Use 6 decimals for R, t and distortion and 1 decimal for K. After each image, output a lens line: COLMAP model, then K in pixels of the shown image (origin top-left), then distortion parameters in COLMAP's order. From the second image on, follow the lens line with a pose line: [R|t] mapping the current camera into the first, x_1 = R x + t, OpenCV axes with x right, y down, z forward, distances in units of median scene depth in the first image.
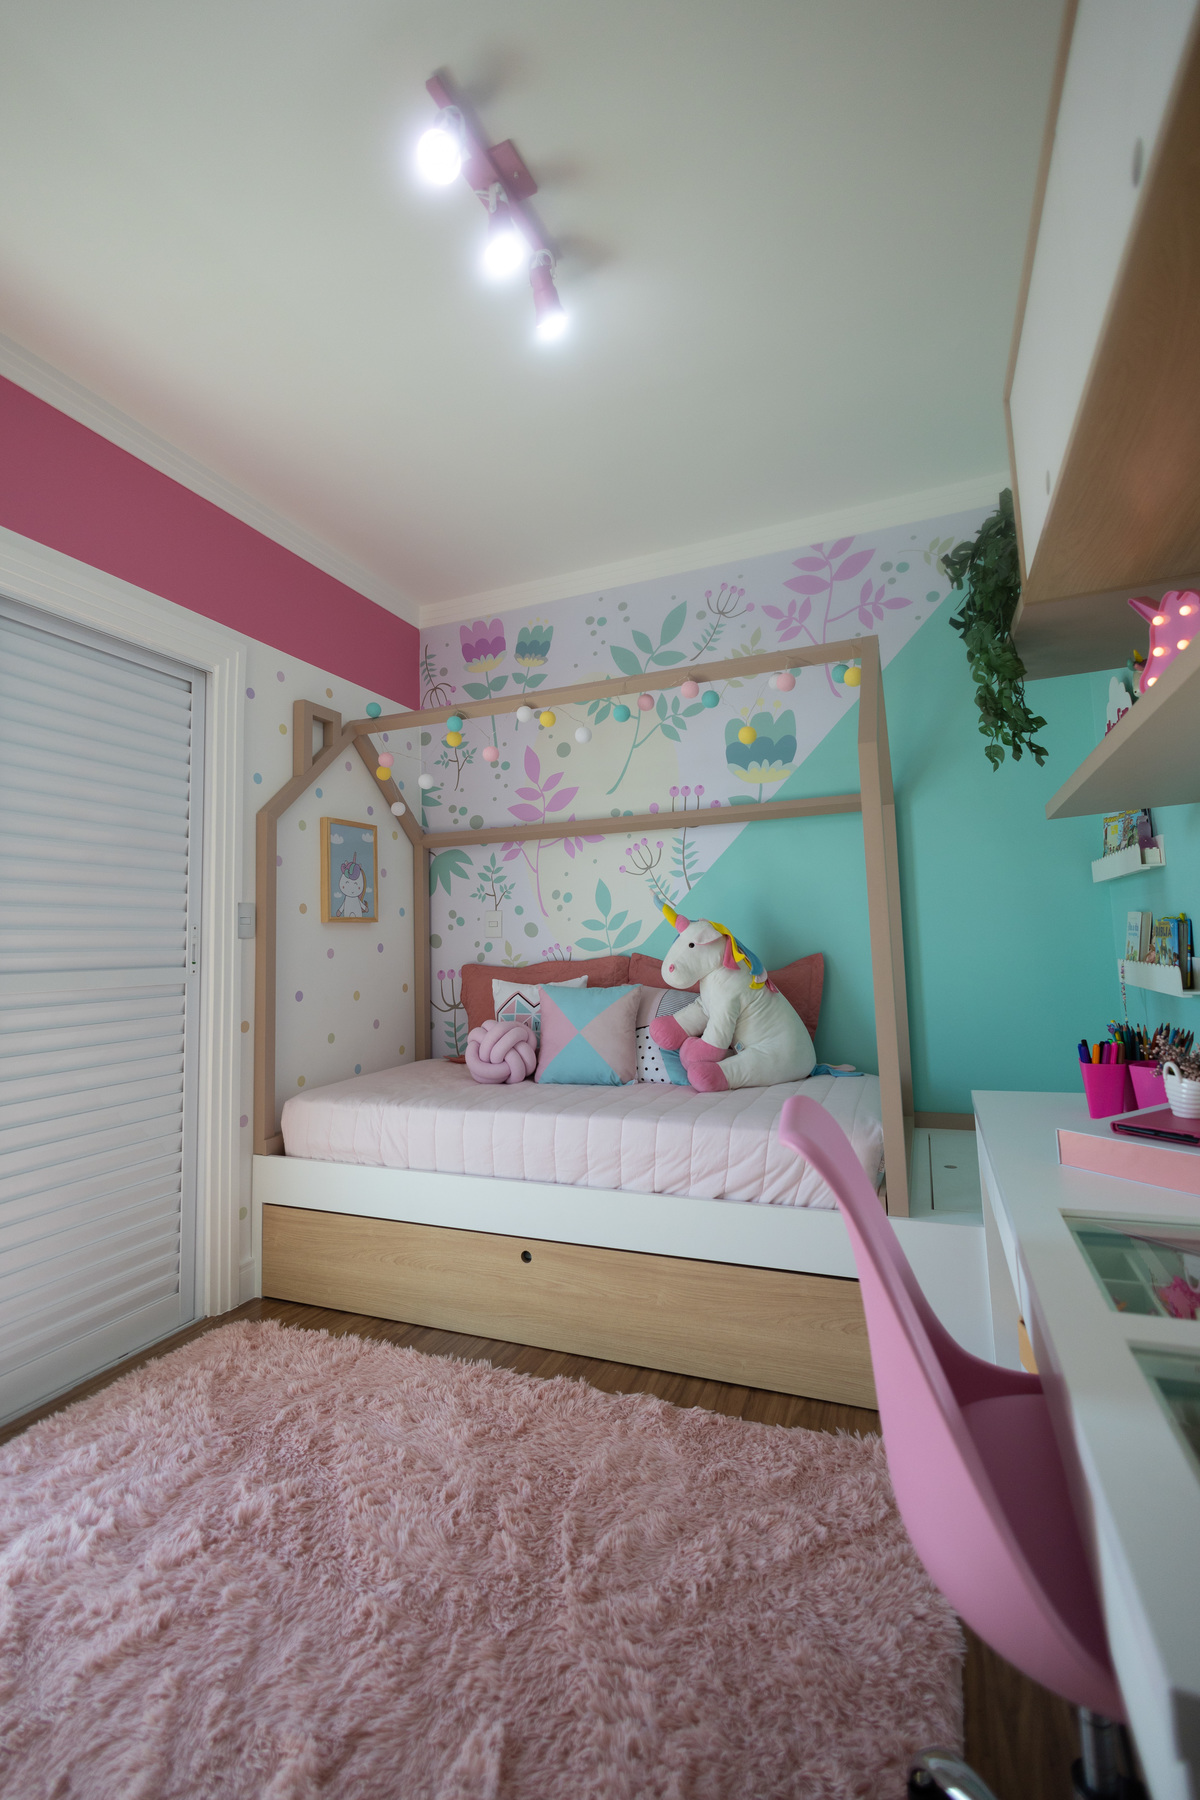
lens RADIAL K [[809.5, 0, 600.0], [0, 809.5, 865.3], [0, 0, 1]] dist [-0.008144, 0.001762]
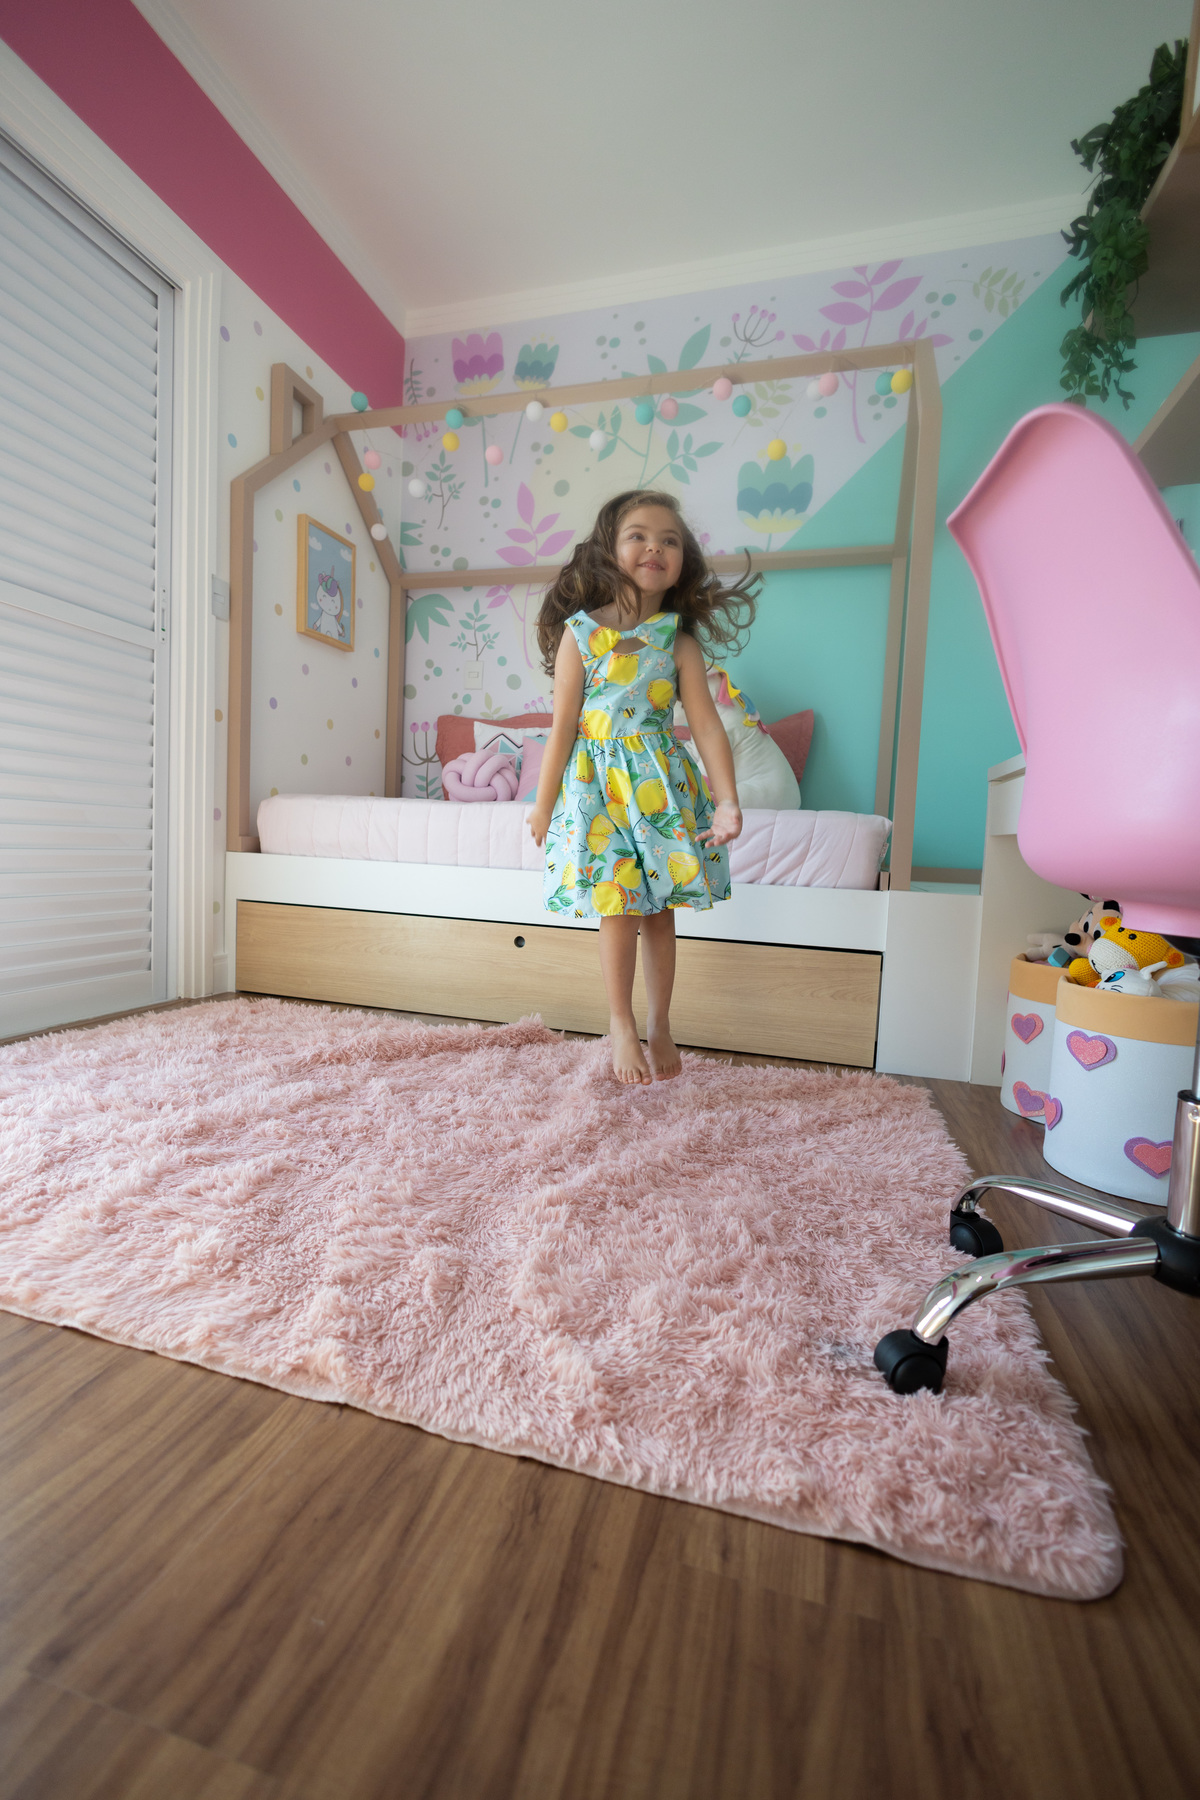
lens RADIAL K [[782.2, 0, 602.0], [0, 782.2, 901.6], [0, 0, 1]] dist [-0.005735, 0.000027]
pose [[0.991522, 0.067800, 0.110846, -0.073952], [-0.085611, 0.982609, 0.164774, 0.194469], [-0.097747, -0.172867, 0.980083, 0.030441]]
